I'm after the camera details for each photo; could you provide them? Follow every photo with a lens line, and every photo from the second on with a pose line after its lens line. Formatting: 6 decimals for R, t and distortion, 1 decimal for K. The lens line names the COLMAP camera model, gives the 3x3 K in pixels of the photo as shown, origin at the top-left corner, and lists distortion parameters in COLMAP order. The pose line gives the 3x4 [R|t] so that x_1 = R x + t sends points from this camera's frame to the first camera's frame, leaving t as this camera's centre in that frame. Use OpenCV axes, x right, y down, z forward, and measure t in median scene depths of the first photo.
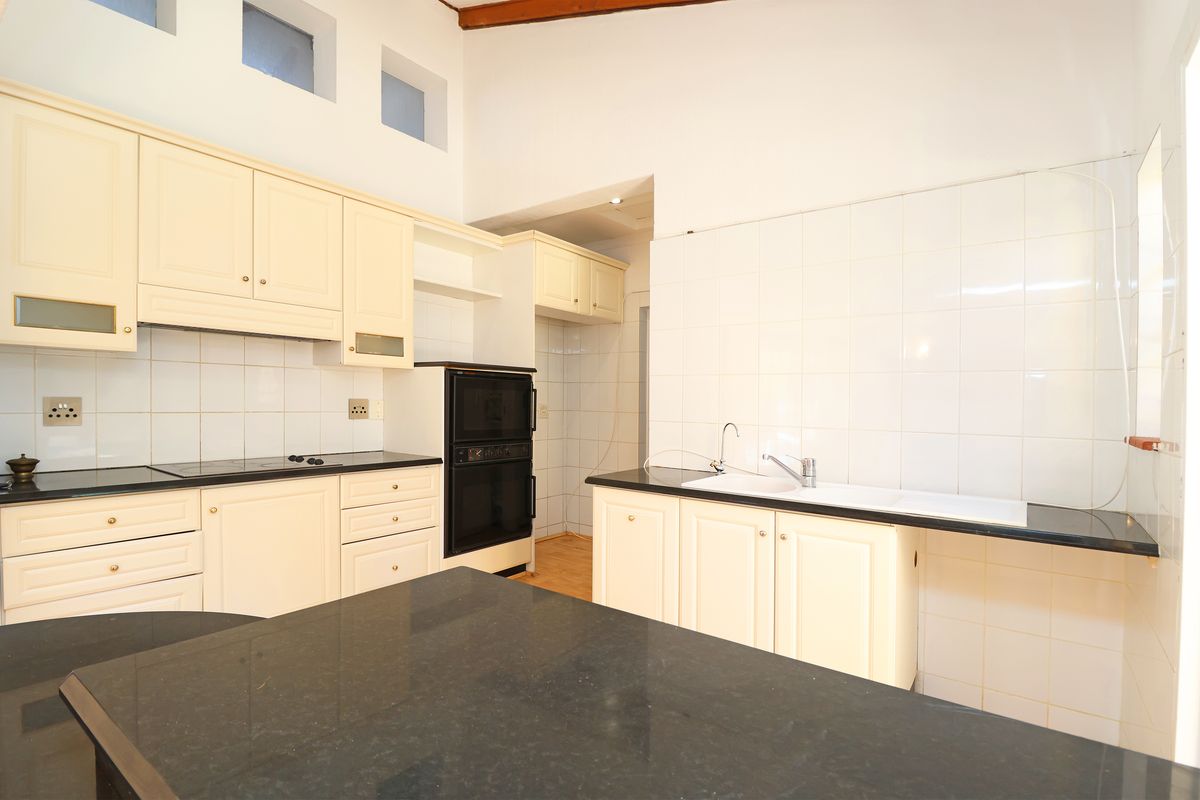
lens RADIAL K [[571.0, 0, 590.6], [0, 571.0, 401.5], [0, 0, 1]] dist [-0.000847, -0.003965]
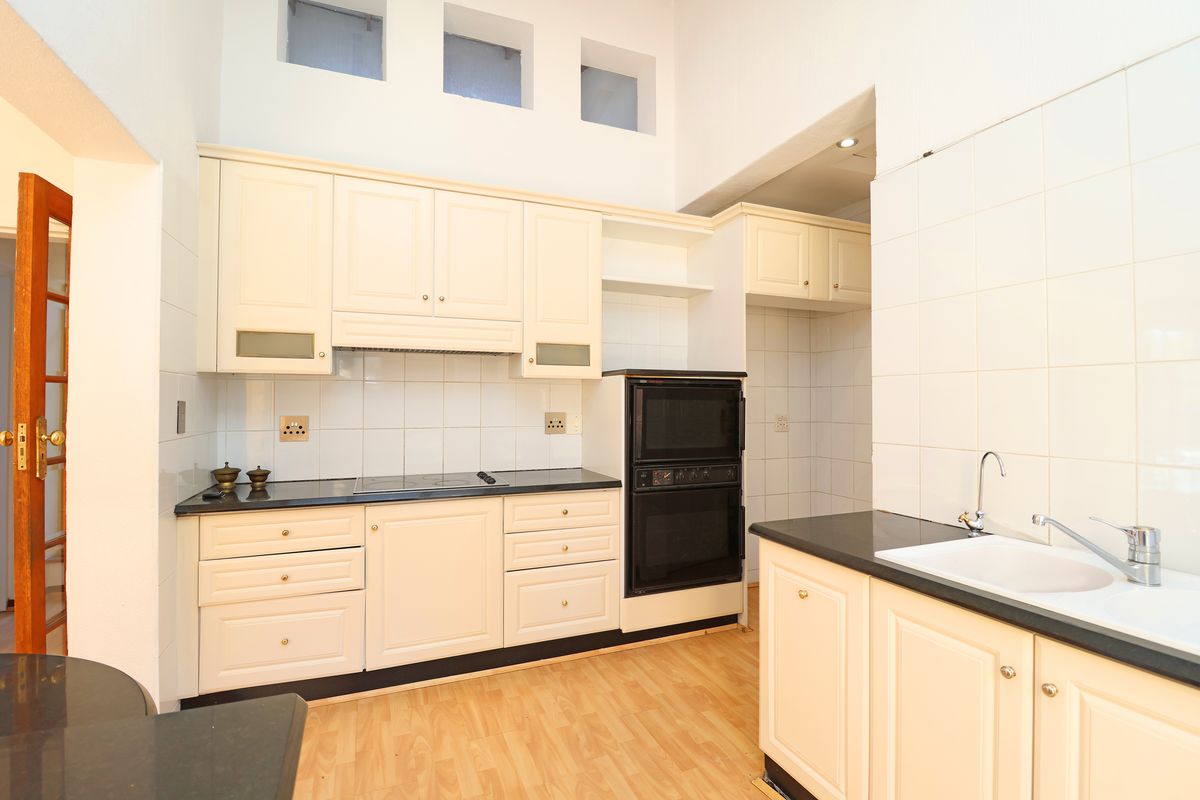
lens RADIAL K [[571.0, 0, 620.8], [0, 571.0, 399.6], [0, 0, 1]] dist [-0.000847, -0.003965]
pose [[0.875020, -0.020718, -0.483643, 0.158097], [0.014555, 0.999758, -0.016494, -0.009907], [0.483868, 0.007393, 0.875110, 0.238607]]
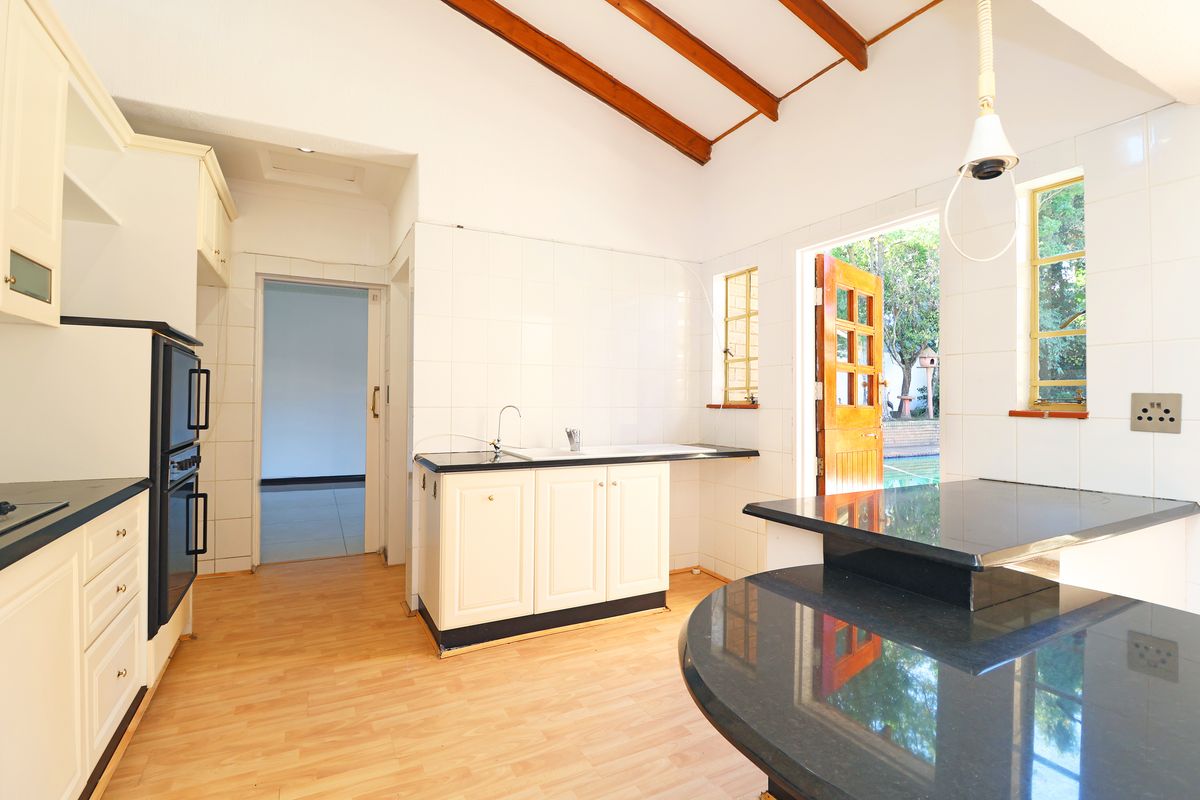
lens RADIAL K [[571.0, 0, 597.4], [0, 571.0, 396.7], [0, 0, 1]] dist [-0.000847, -0.003965]
pose [[0.413164, -0.013857, 0.910551, -0.621528], [0.003909, 0.999902, 0.013444, 0.004382], [-0.910648, -0.001995, 0.413178, 0.297314]]
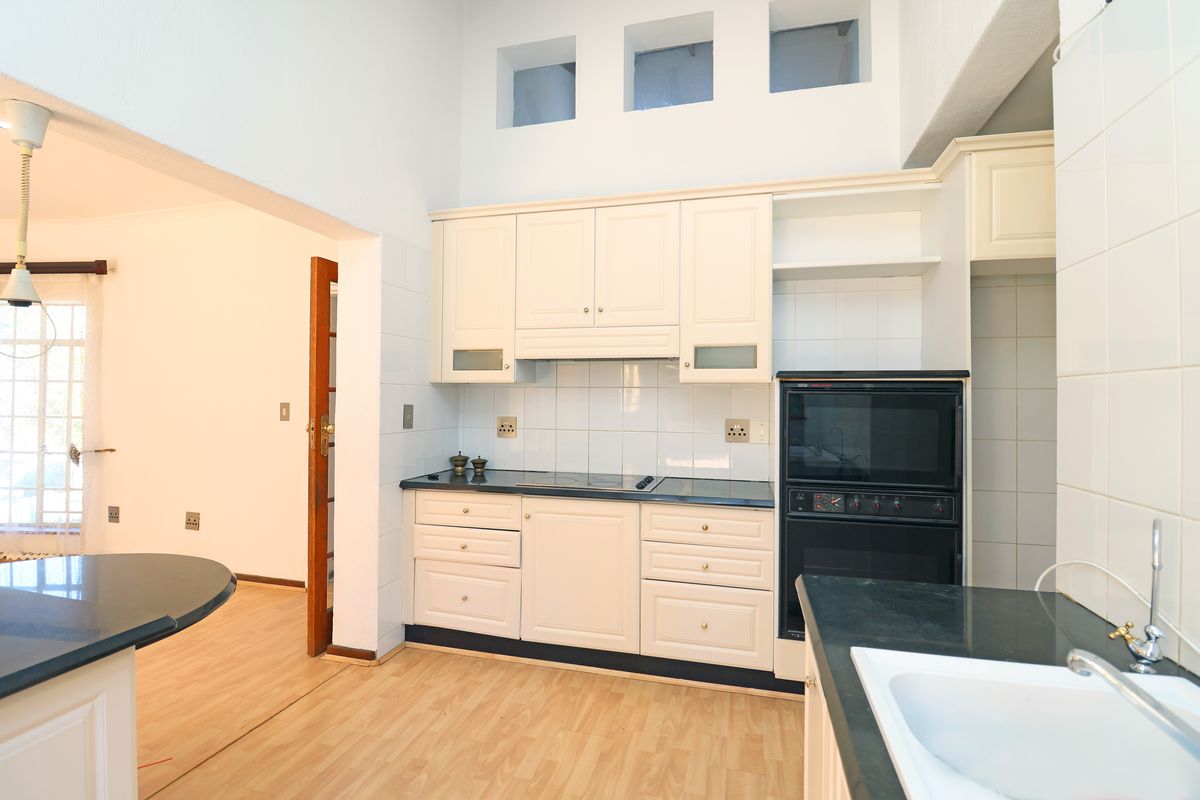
lens RADIAL K [[571.0, 0, 593.1], [0, 571.0, 399.7], [0, 0, 1]] dist [-0.000847, -0.003965]
pose [[0.387945, -0.019581, -0.921475, 0.337055], [-0.004958, 0.999716, -0.023331, -0.014611], [0.921669, 0.013620, 0.387737, 0.488489]]
